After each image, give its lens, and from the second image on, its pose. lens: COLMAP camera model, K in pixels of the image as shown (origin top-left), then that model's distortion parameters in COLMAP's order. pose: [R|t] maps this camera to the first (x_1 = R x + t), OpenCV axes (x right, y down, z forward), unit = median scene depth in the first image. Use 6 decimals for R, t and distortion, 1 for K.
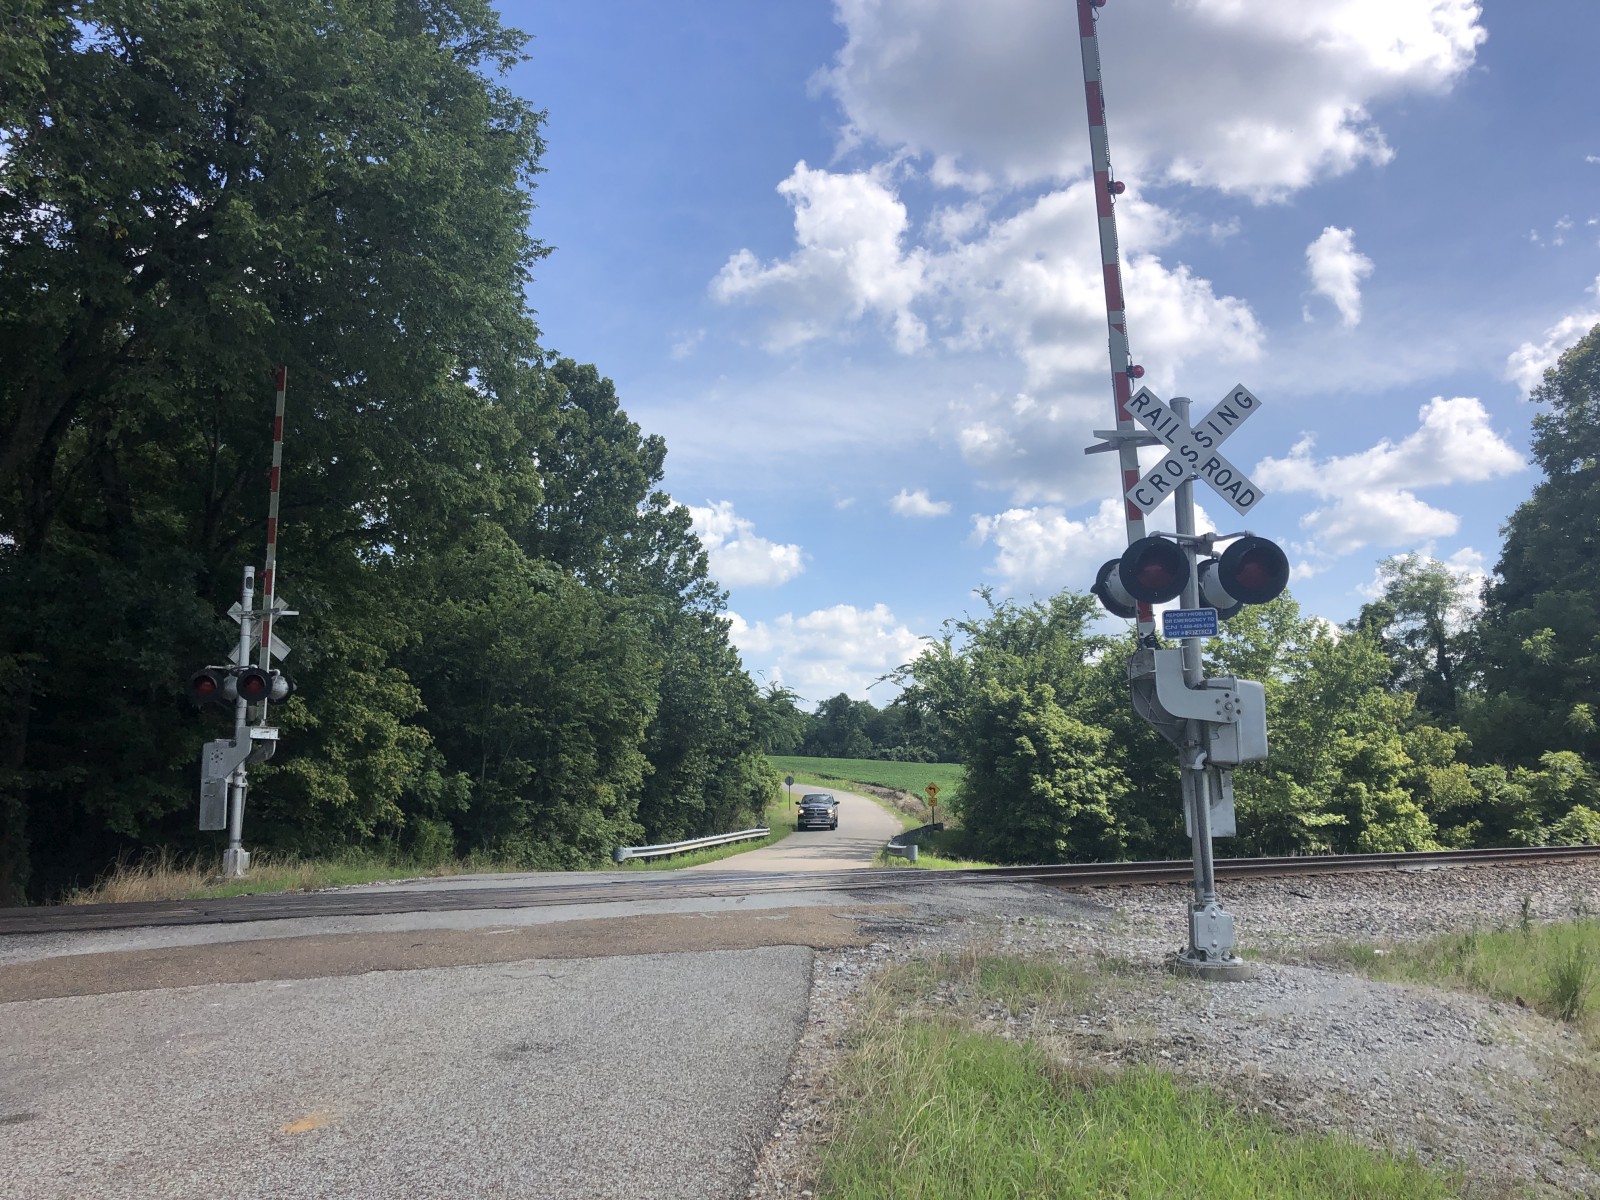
lens RADIAL K [[1324.0, 0, 797.9], [0, 1324.0, 591.4], [0, 0, 1]] dist [0.052905, -0.035959]
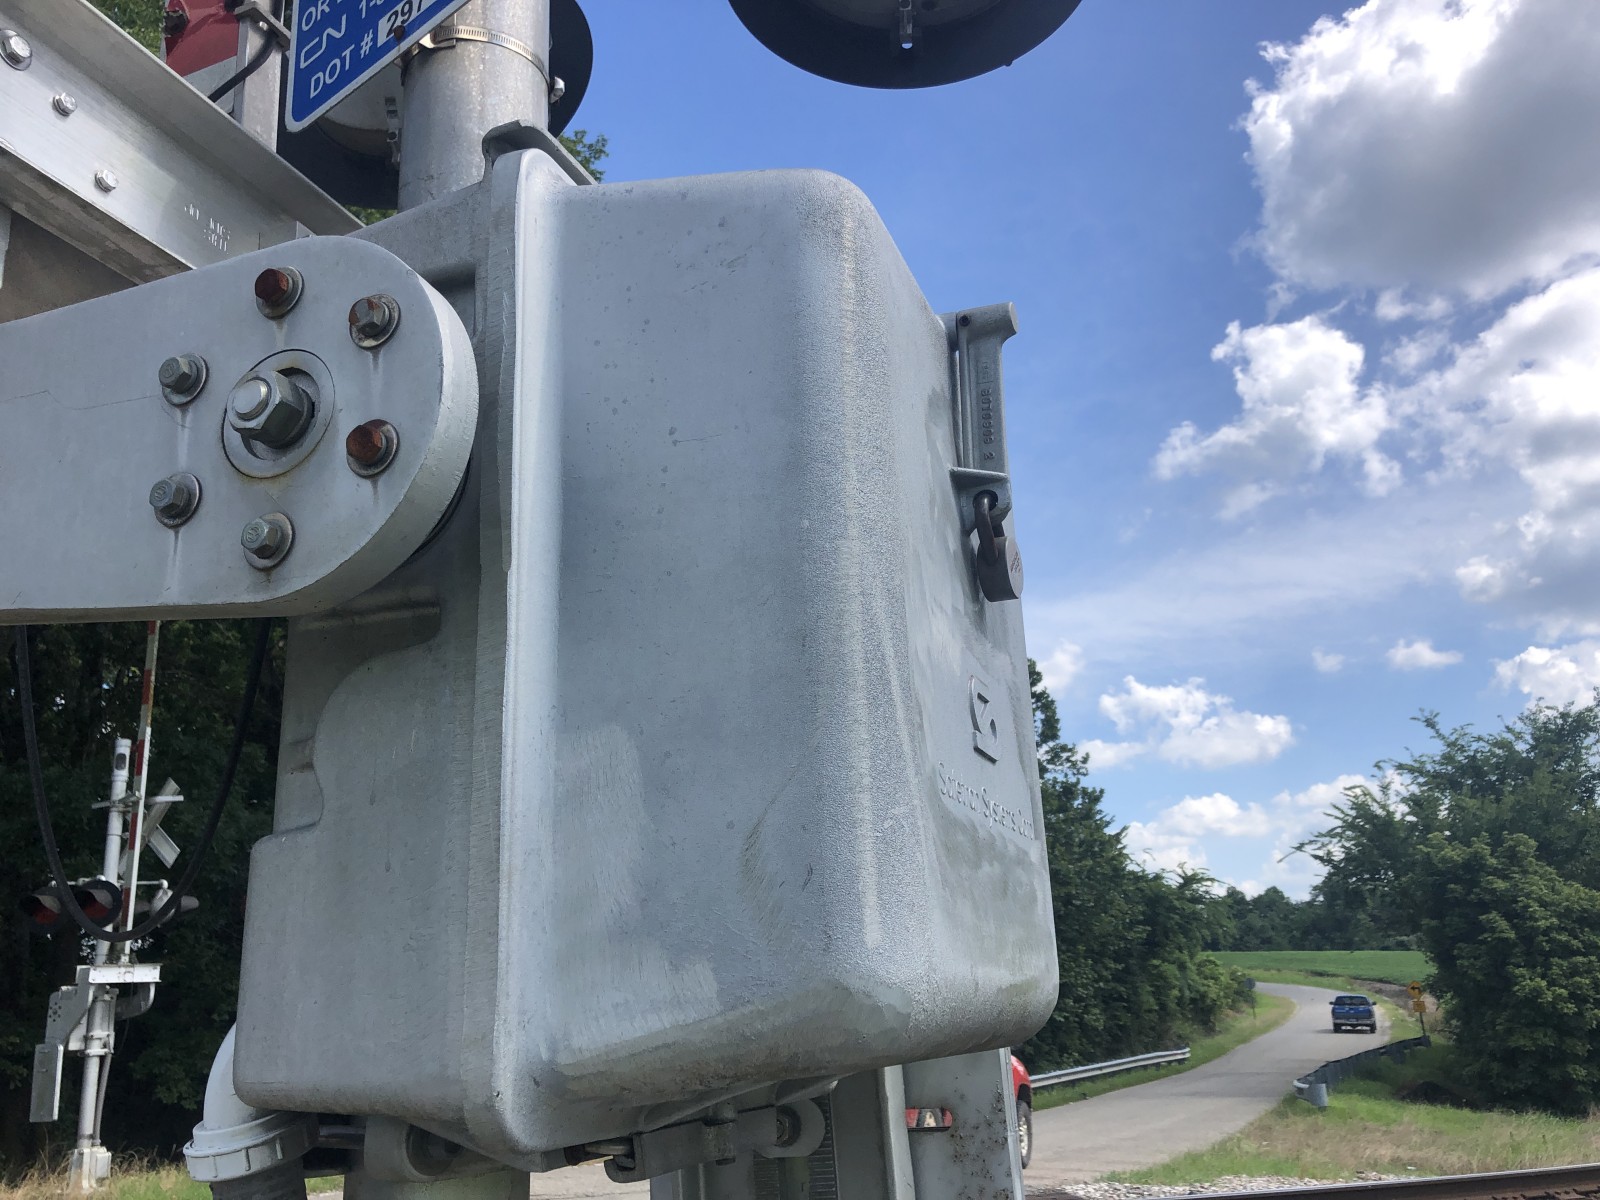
lens RADIAL K [[1327.3, 0, 784.3], [0, 1327.3, 605.8], [0, 0, 1]] dist [0.017414, -0.009578]
pose [[0.930198, -0.138560, -0.339902, 0.085061], [0.090631, 0.984044, -0.153115, 0.024952], [0.355694, 0.111621, 0.927913, 0.204022]]
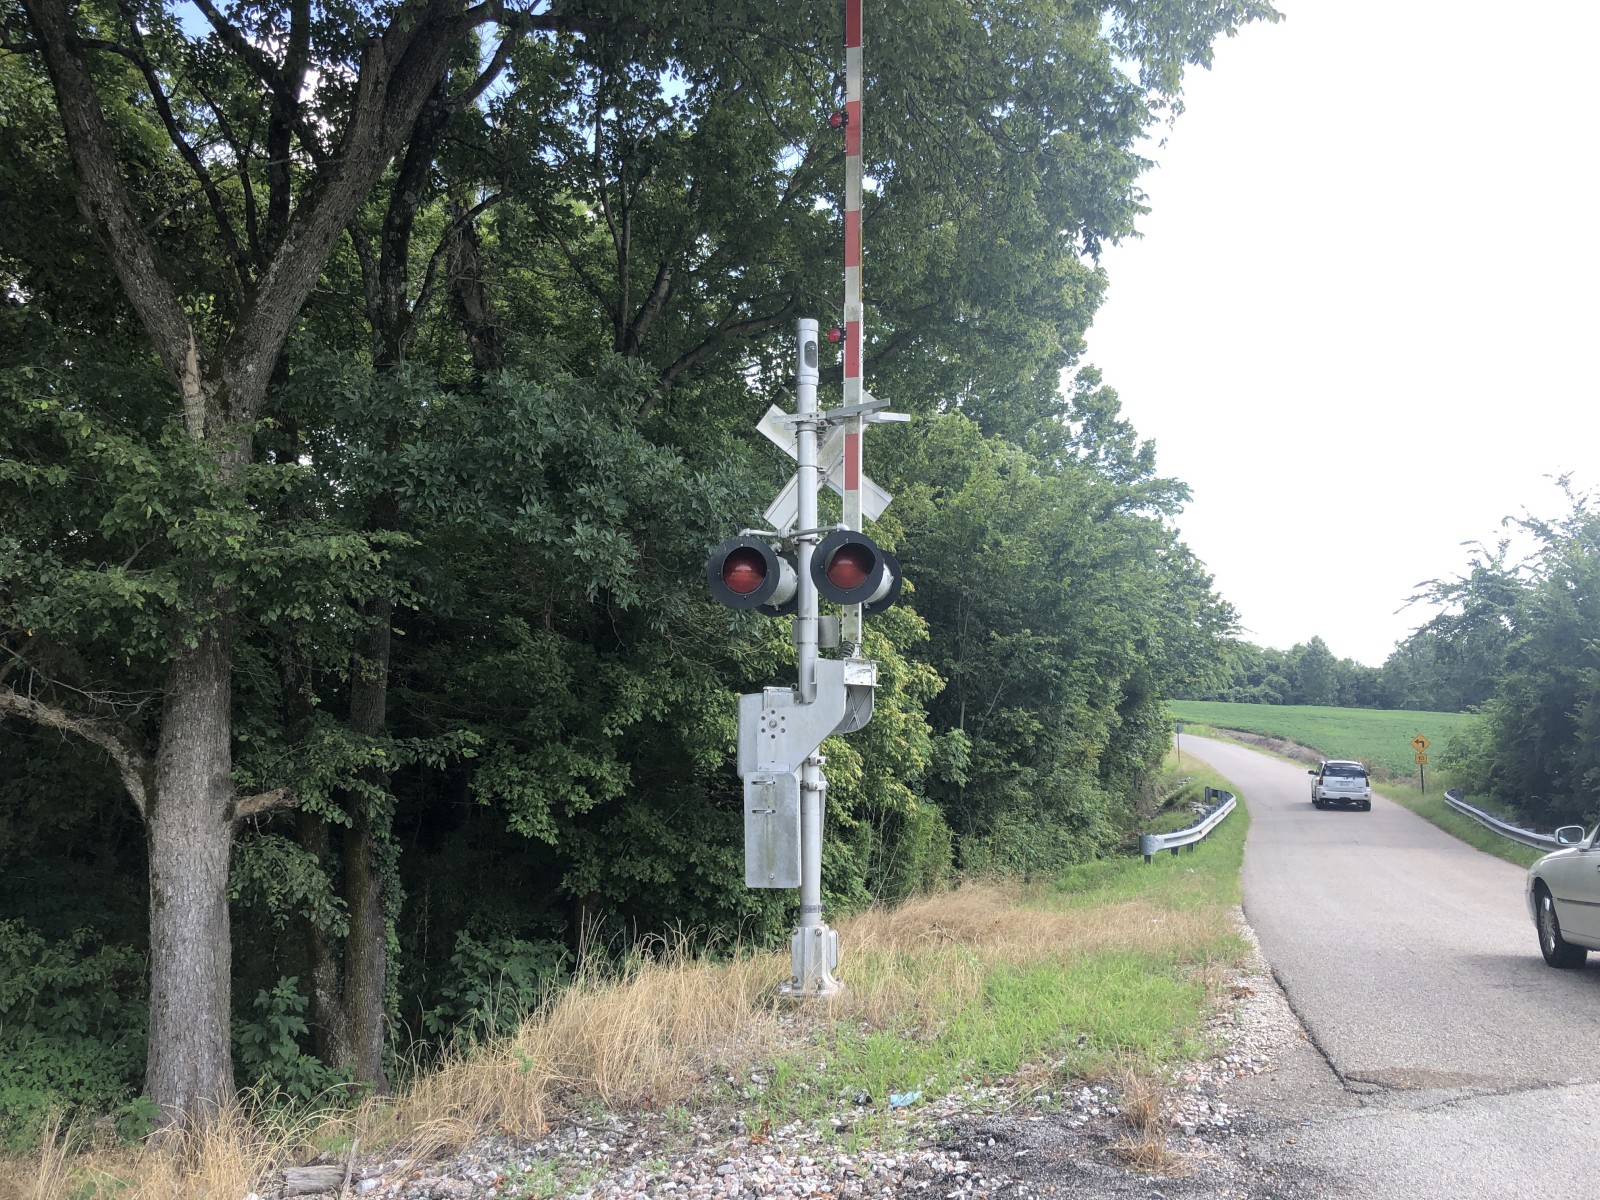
lens RADIAL K [[1324.0, 0, 797.9], [0, 1324.0, 591.4], [0, 0, 1]] dist [0.052905, -0.035959]
pose [[0.978097, -0.018327, -0.207343, -0.146985], [0.027616, 0.998736, 0.041992, 0.026100], [0.206311, -0.046799, 0.977367, 0.248163]]
